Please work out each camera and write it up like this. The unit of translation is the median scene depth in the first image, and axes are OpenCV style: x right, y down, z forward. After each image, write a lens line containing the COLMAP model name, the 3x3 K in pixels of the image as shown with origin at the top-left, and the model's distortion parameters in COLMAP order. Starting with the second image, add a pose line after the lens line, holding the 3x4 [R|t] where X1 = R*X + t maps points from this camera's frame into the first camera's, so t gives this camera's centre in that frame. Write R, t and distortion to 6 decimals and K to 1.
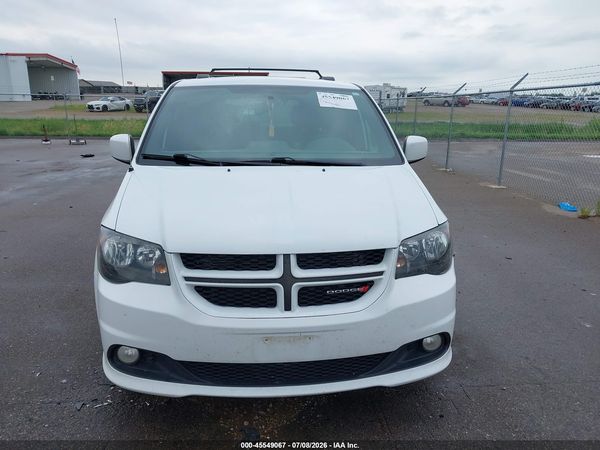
lens RADIAL K [[502.8, 0, 303.5], [0, 502.8, 222.6], [0, 0, 1]] dist [0.002642, -0.000607]
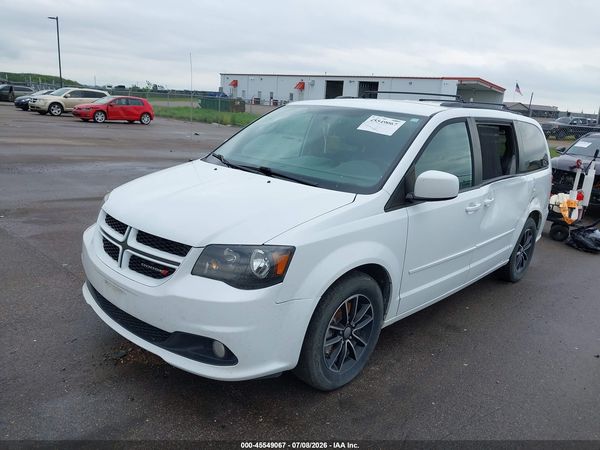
lens RADIAL K [[502.8, 0, 303.5], [0, 502.8, 222.6], [0, 0, 1]] dist [0.002642, -0.000607]
pose [[0.661603, 0.215848, -0.718117, 0.894373], [-0.247612, 0.966842, 0.062484, -0.104289], [0.707793, 0.136475, 0.693112, 0.304422]]
